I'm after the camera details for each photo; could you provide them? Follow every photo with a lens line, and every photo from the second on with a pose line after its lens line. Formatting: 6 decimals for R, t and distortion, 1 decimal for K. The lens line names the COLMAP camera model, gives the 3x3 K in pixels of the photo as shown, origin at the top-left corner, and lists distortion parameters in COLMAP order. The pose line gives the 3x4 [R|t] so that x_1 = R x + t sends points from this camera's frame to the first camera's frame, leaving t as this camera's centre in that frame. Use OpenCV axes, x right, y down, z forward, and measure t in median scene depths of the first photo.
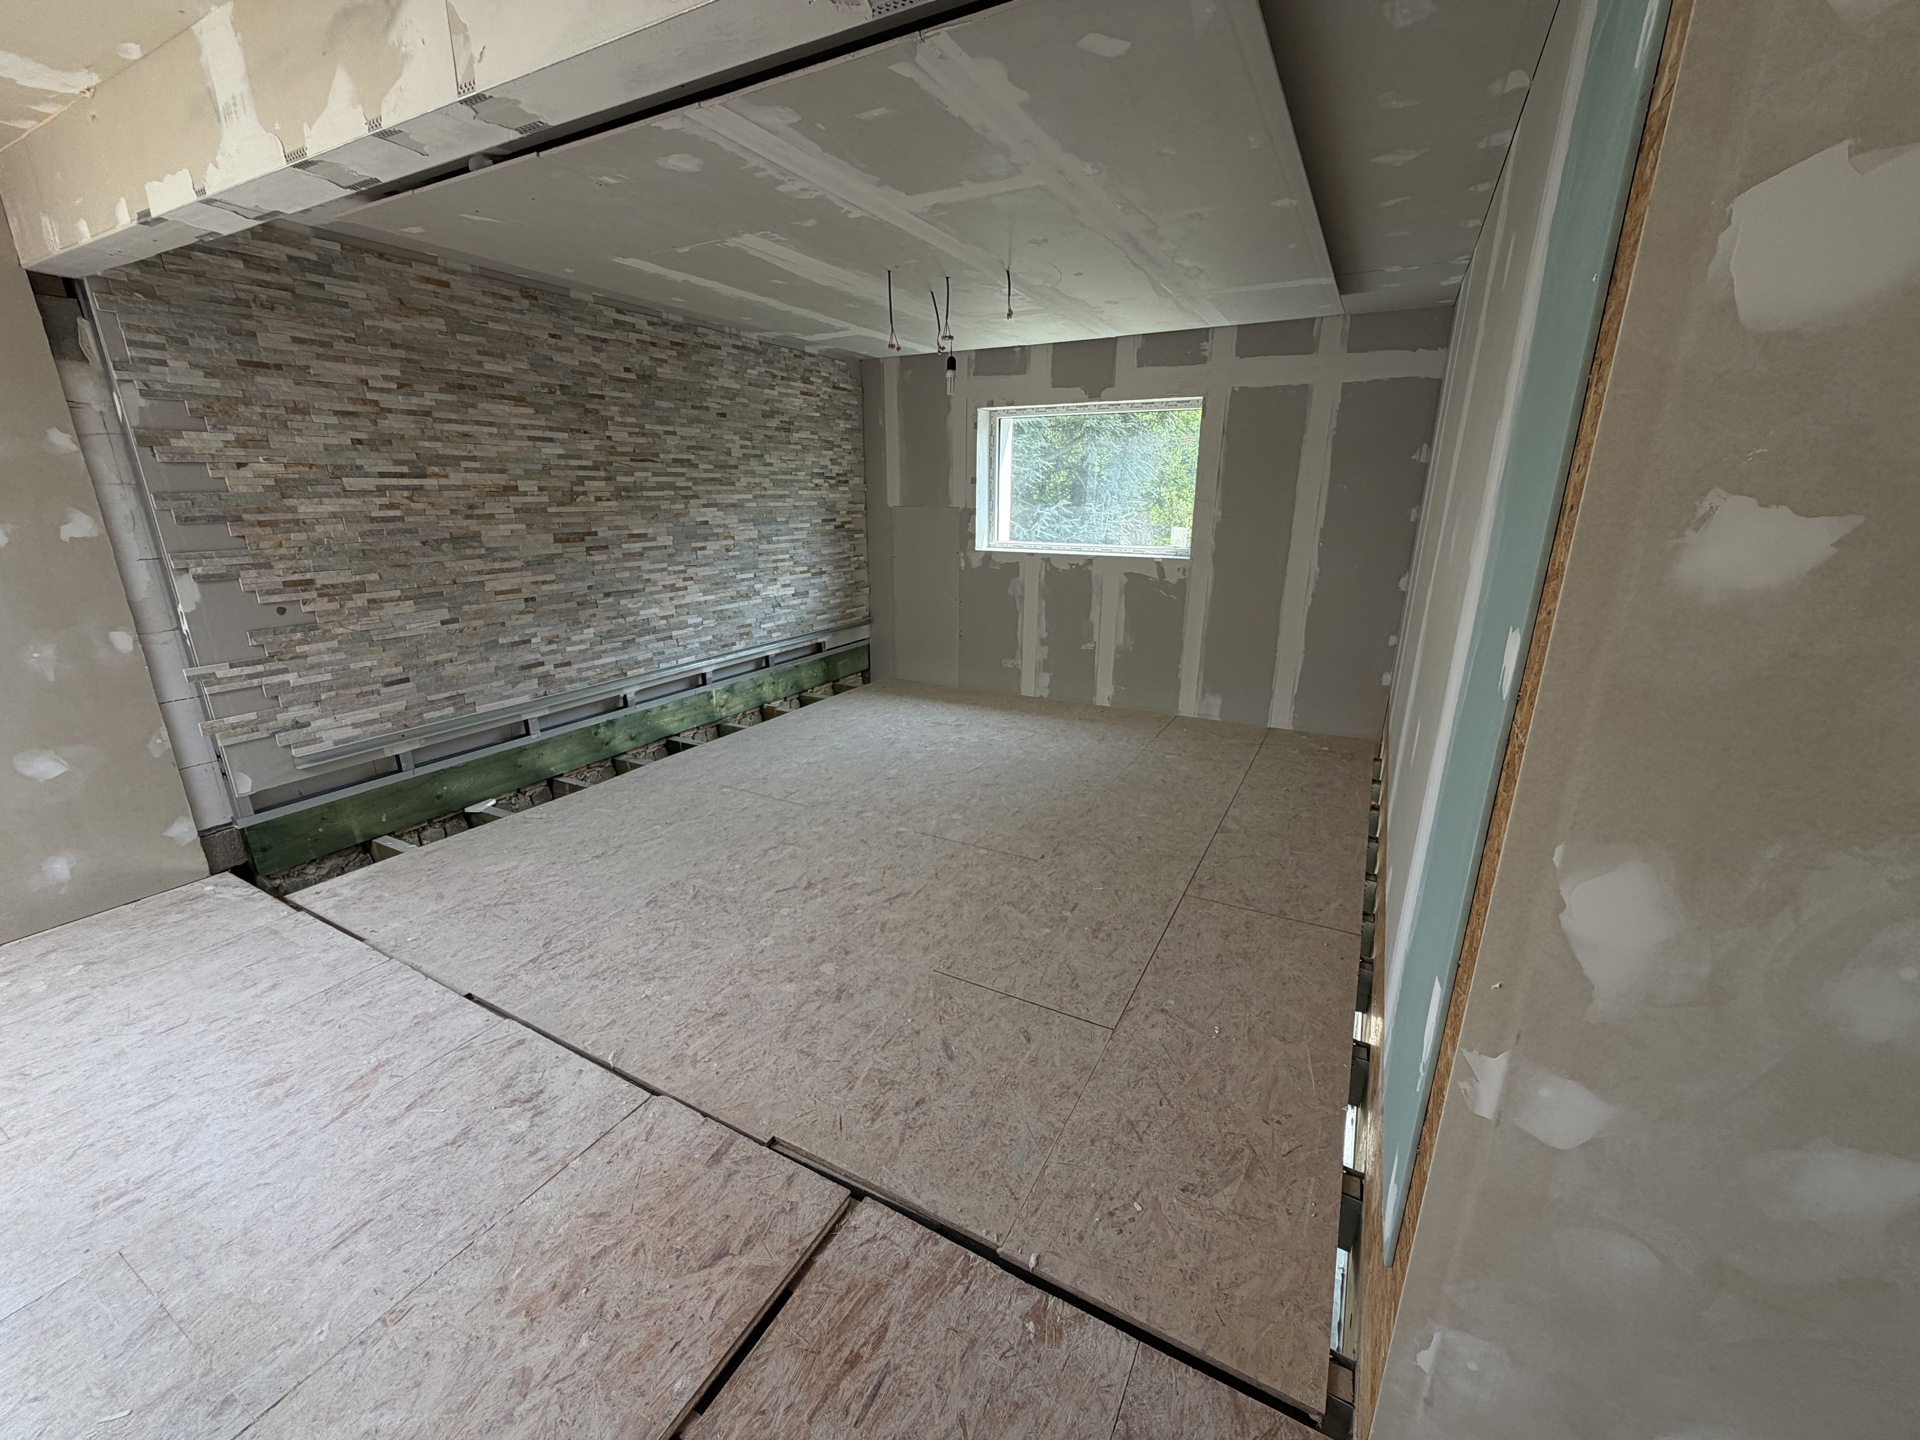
lens RADIAL K [[769.5, 0, 955.8], [0, 769.5, 718.0], [0, 0, 1]] dist [0.002564, -0.000142]
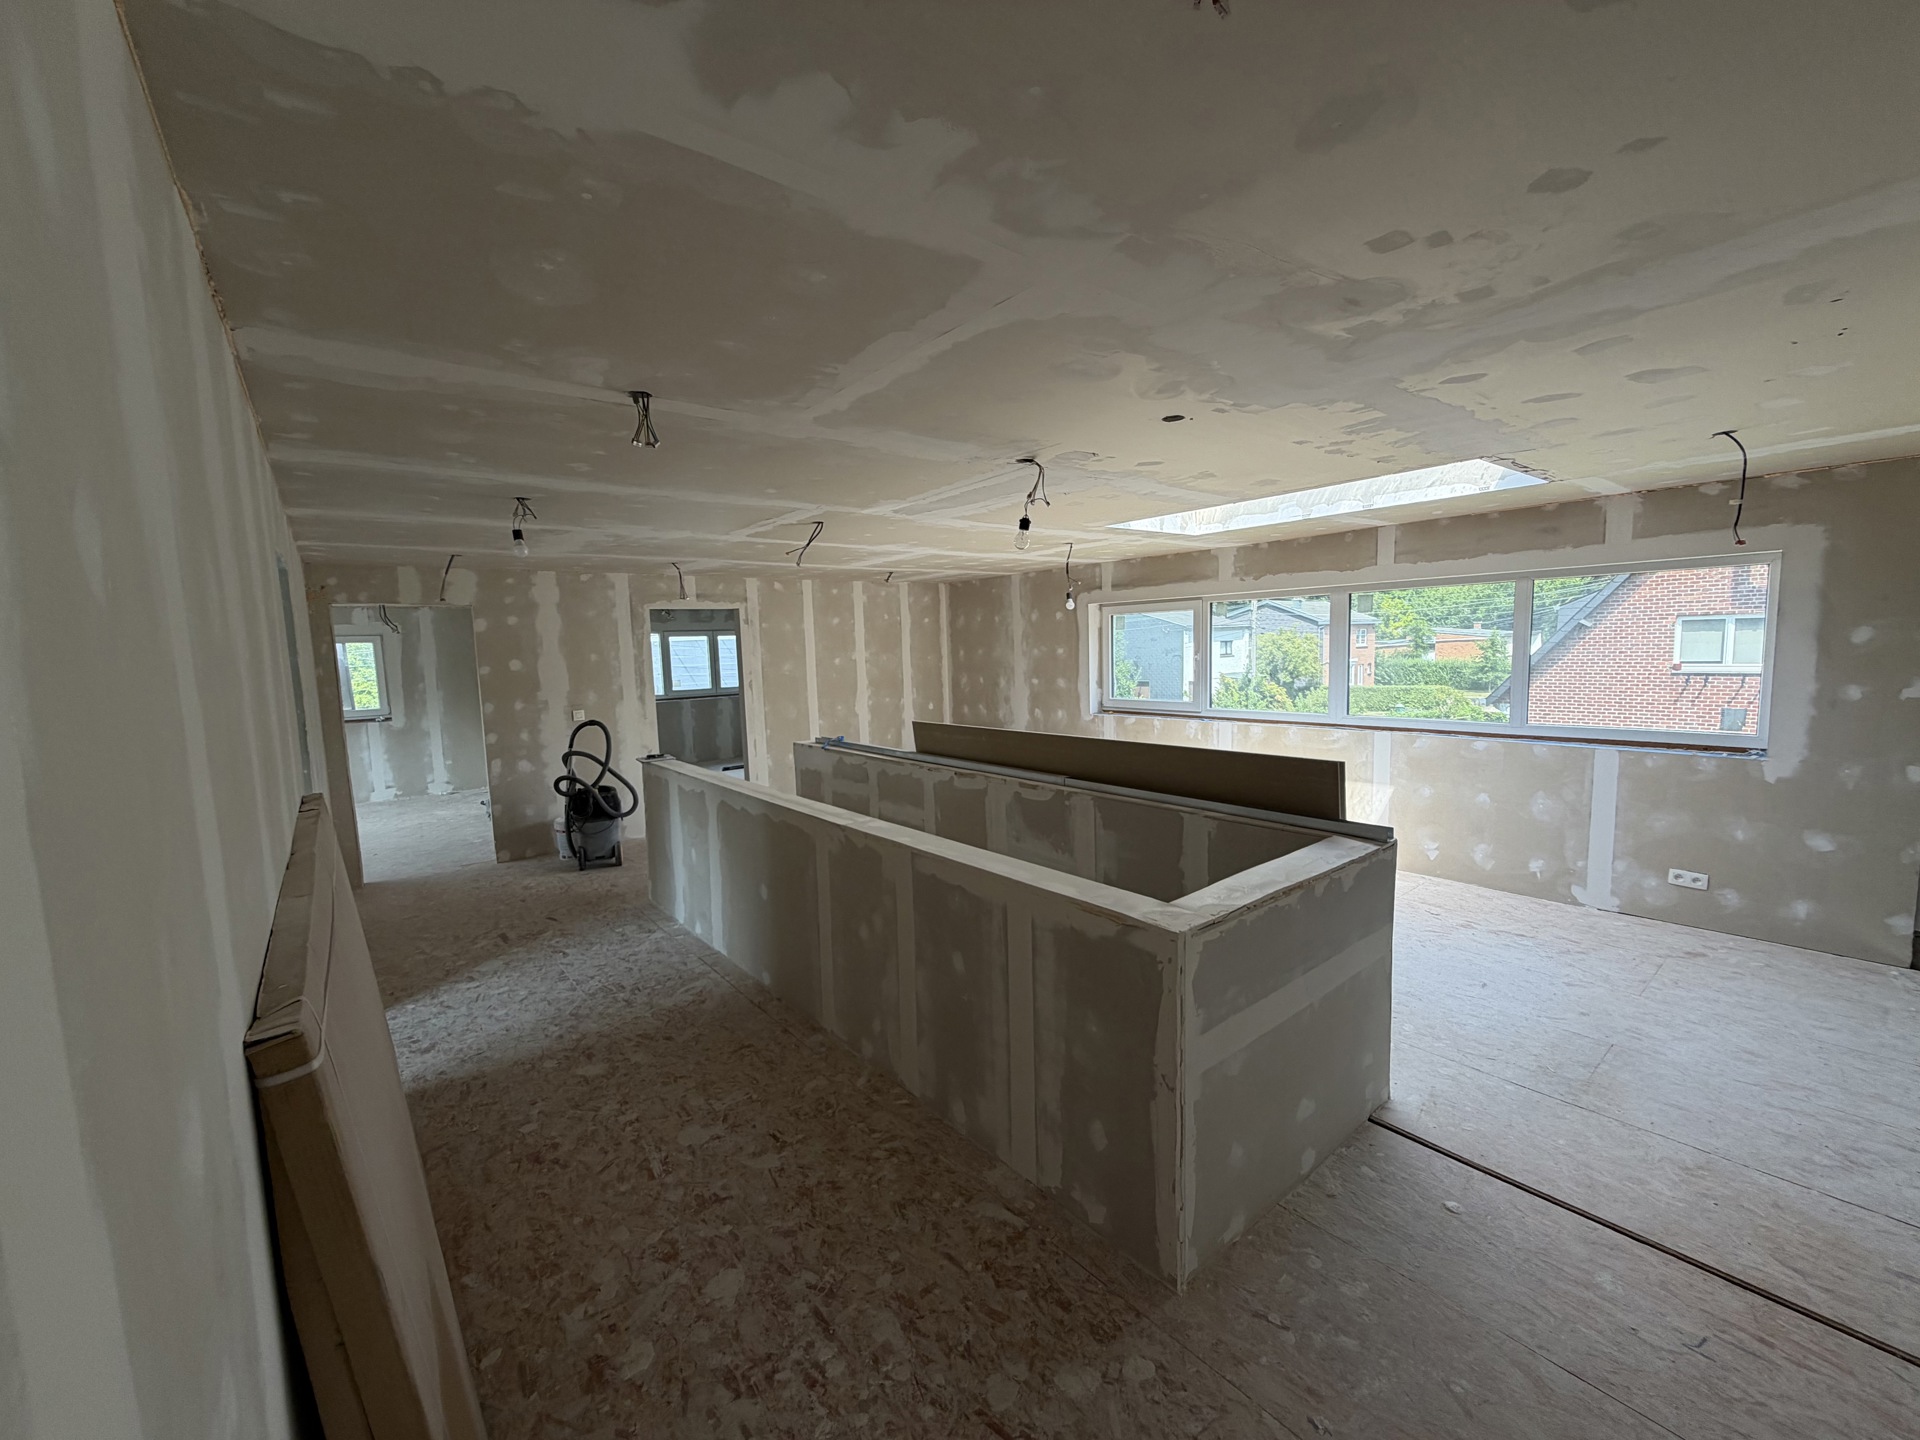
lens RADIAL K [[769.5, 0, 957.7], [0, 769.5, 718.2], [0, 0, 1]] dist [0.002564, -0.000142]
pose [[-0.377136, 0.099040, -0.920847, 0.815938], [-0.239680, 0.949958, 0.200333, -0.066067], [0.894607, 0.296261, -0.334526, -0.064702]]
